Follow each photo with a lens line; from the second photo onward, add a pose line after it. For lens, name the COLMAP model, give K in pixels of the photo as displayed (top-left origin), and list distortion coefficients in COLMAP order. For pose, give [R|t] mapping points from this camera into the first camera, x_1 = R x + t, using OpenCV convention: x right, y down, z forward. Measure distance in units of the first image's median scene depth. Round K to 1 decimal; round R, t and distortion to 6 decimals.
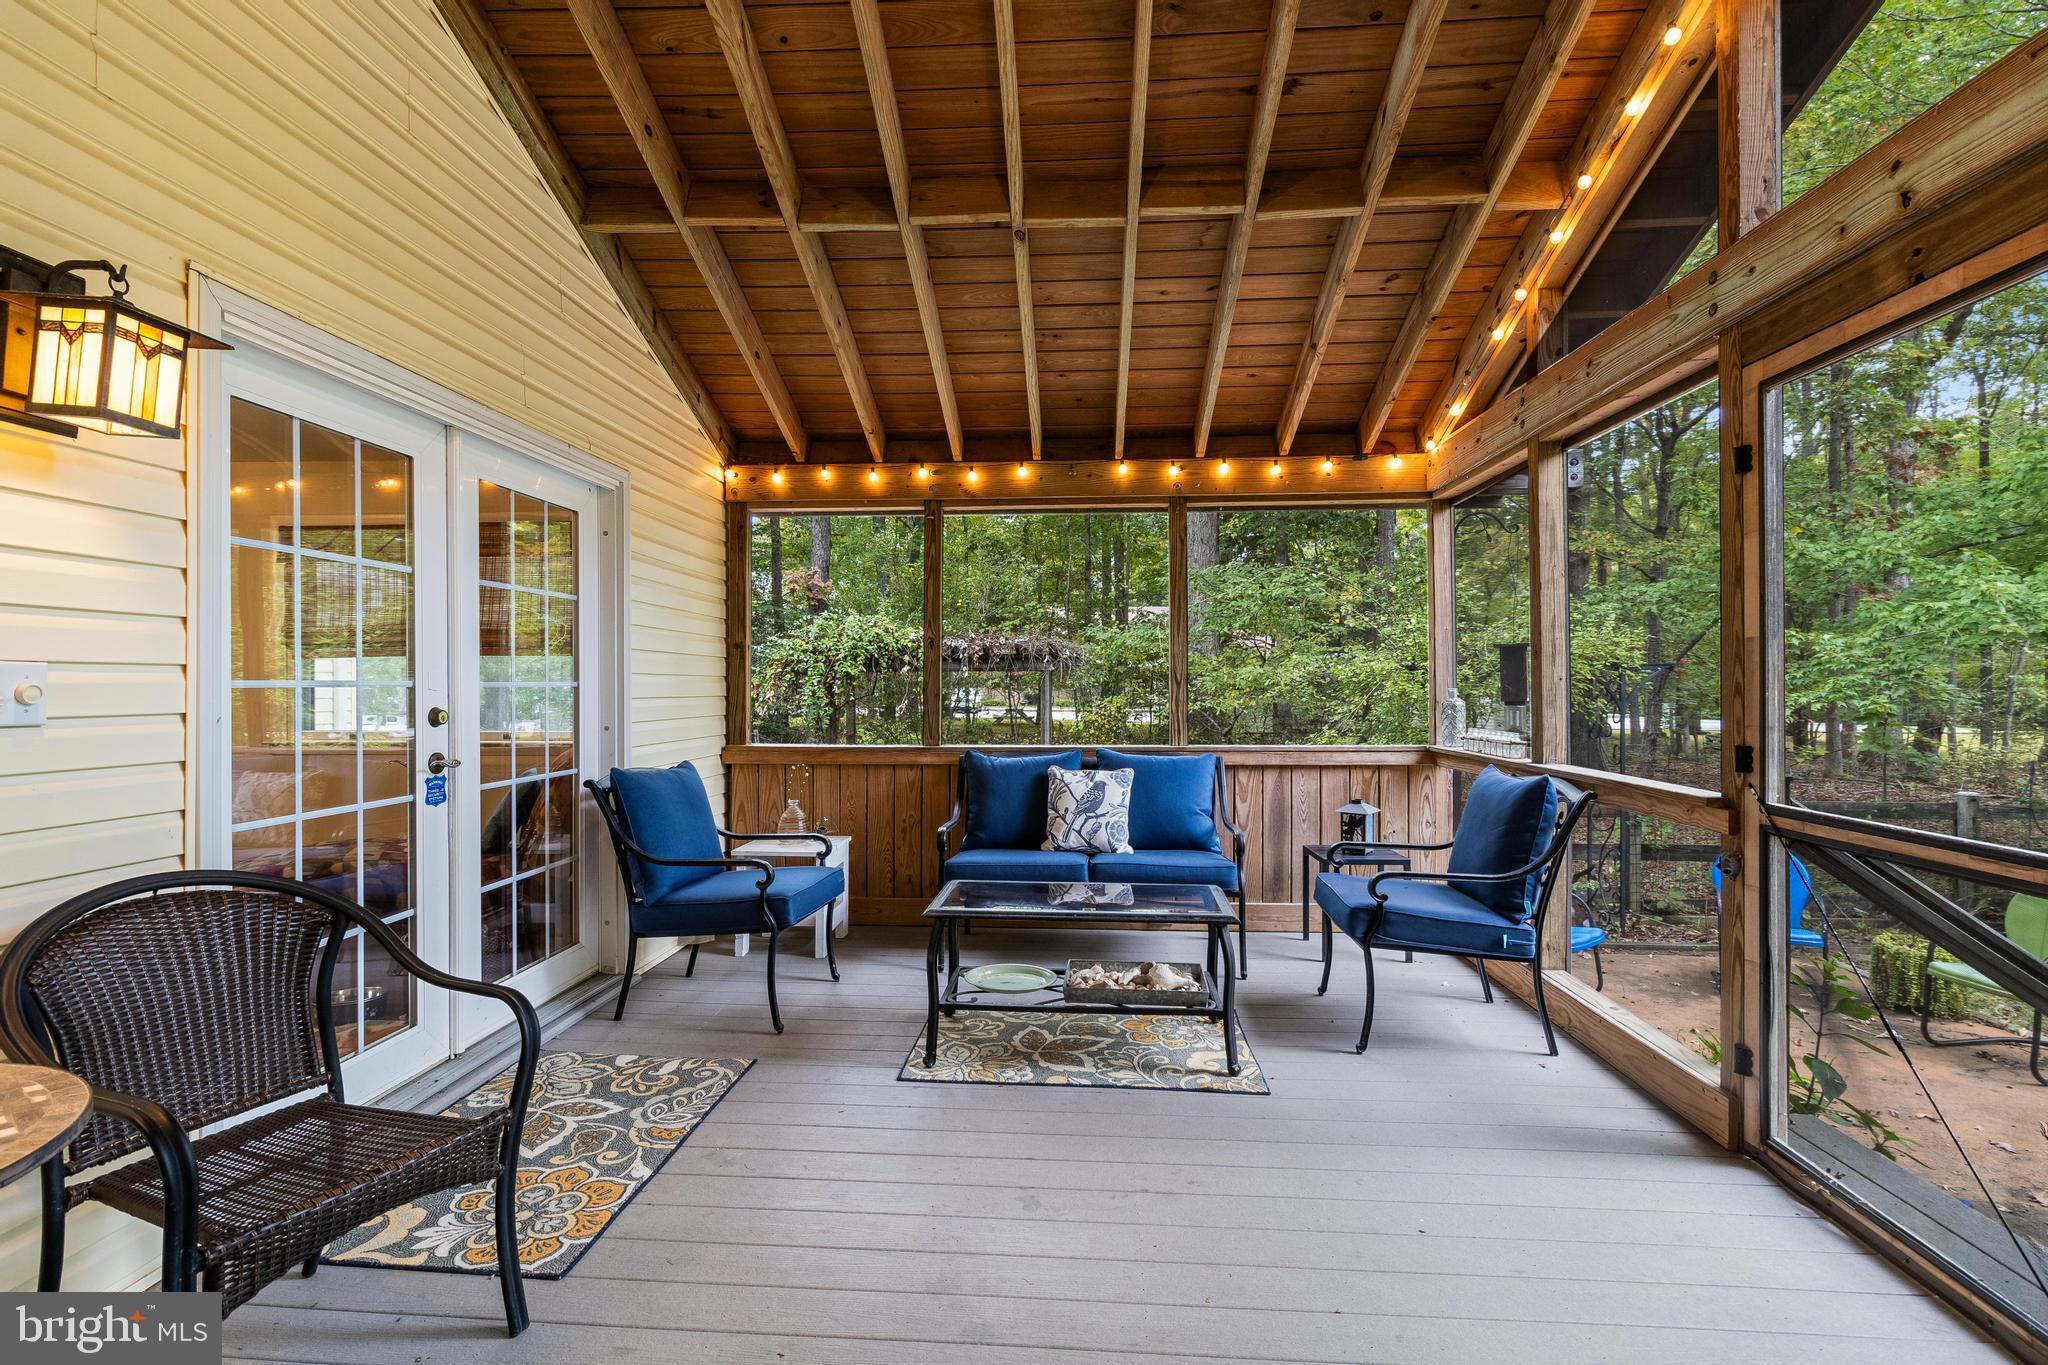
lens RADIAL K [[934.6, 0, 1023.7], [0, 934.6, 676.8], [0, 0, 1]] dist [-0.006439, 0.000068]
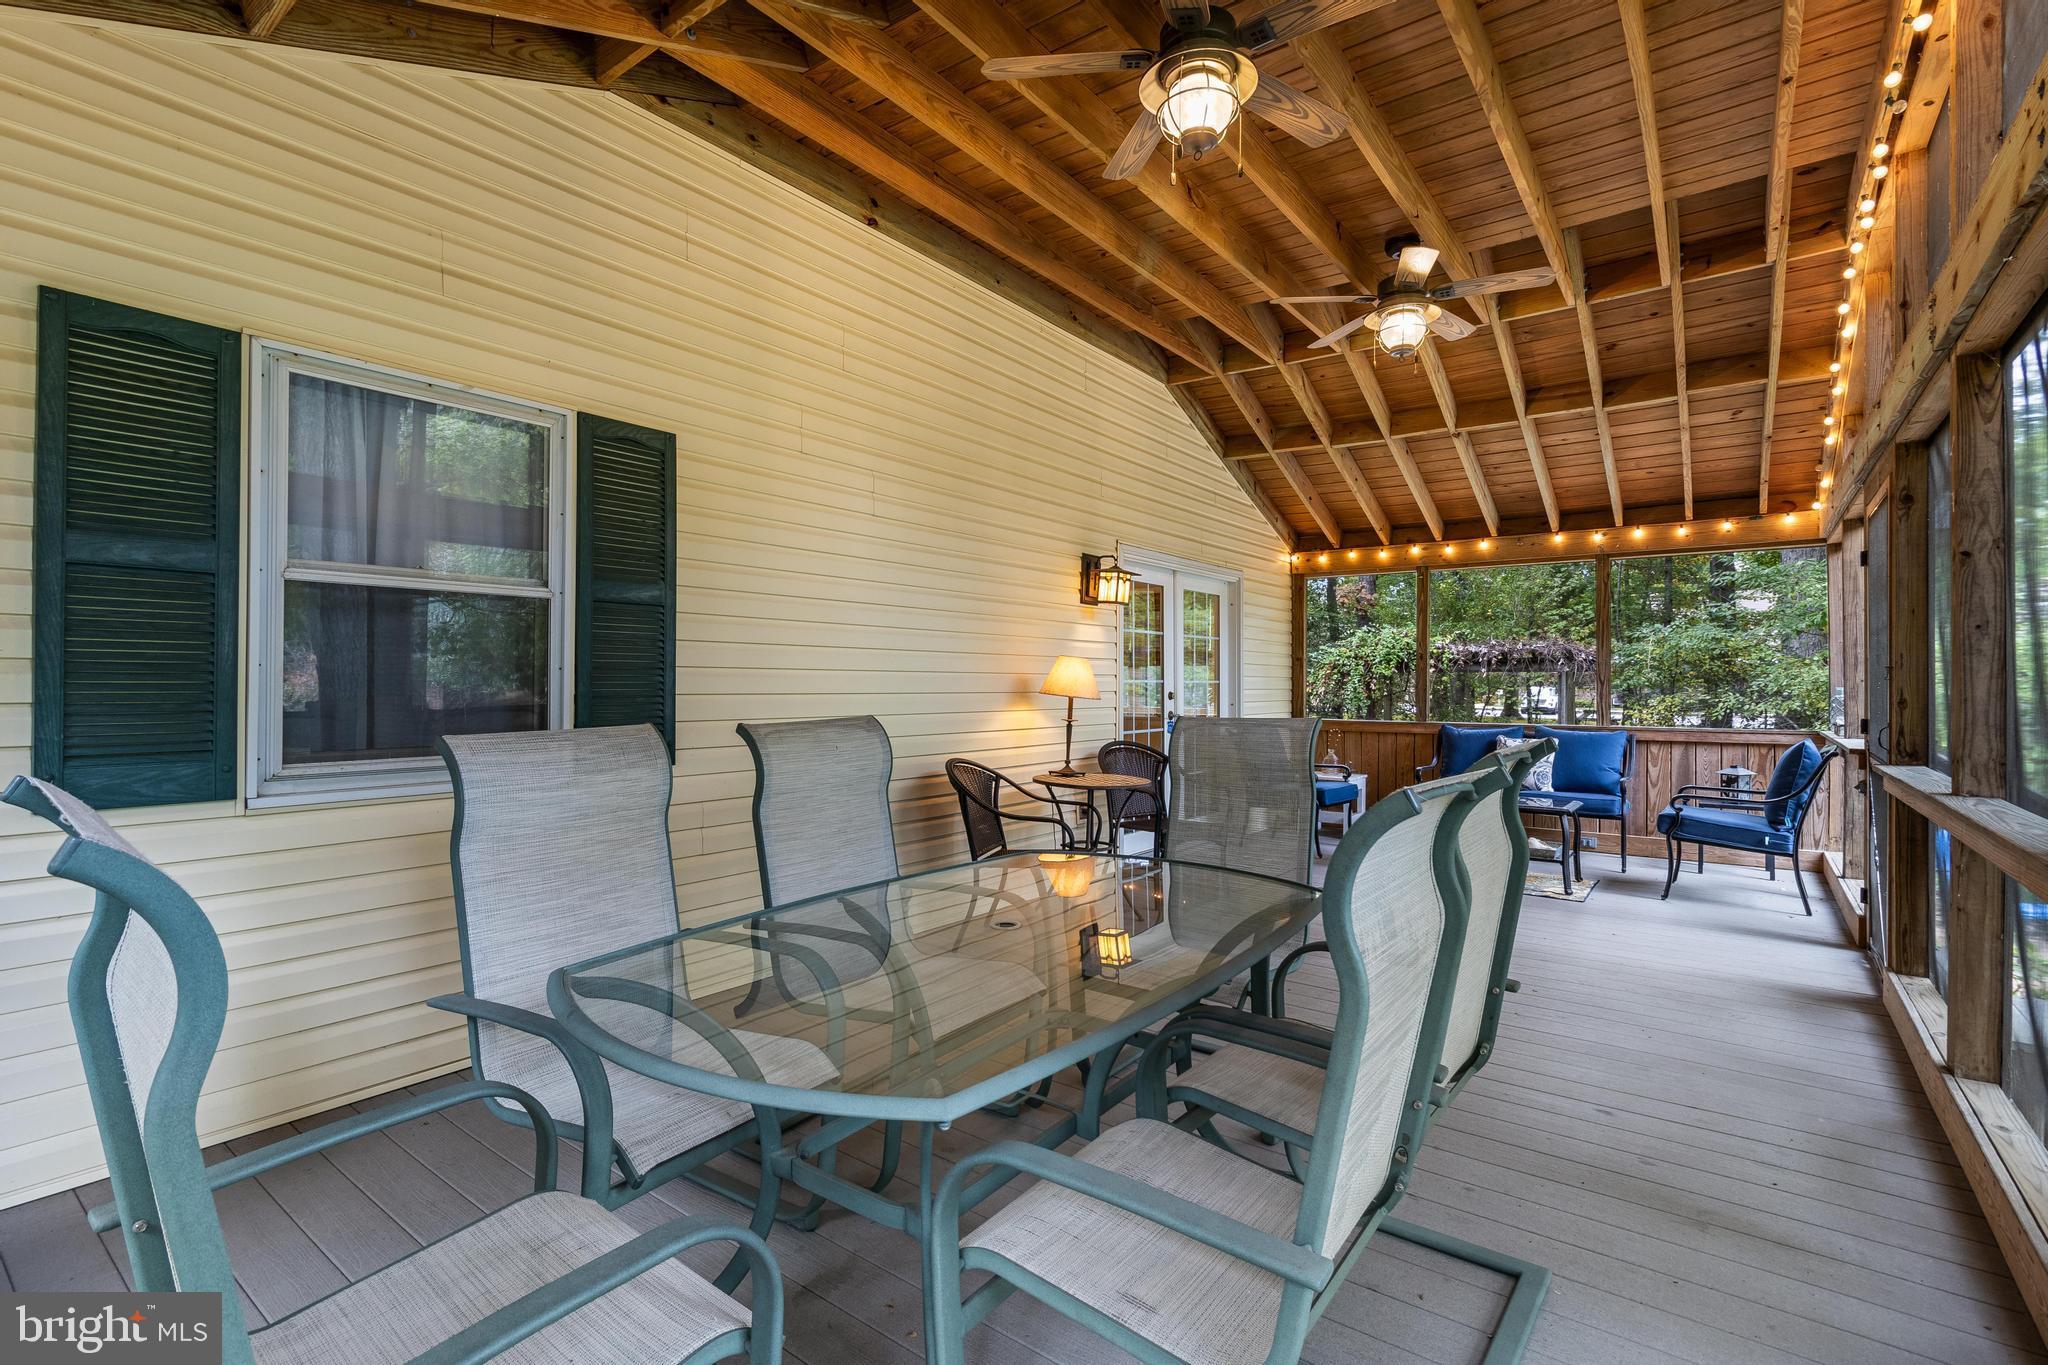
lens RADIAL K [[934.6, 0, 1021.9], [0, 934.6, 673.1], [0, 0, 1]] dist [-0.006439, 0.000068]
pose [[0.835557, -0.000762, -0.549404, 0.209812], [-0.000217, 0.999999, -0.001717, -0.005580], [0.549404, 0.001553, 0.835555, -0.708696]]
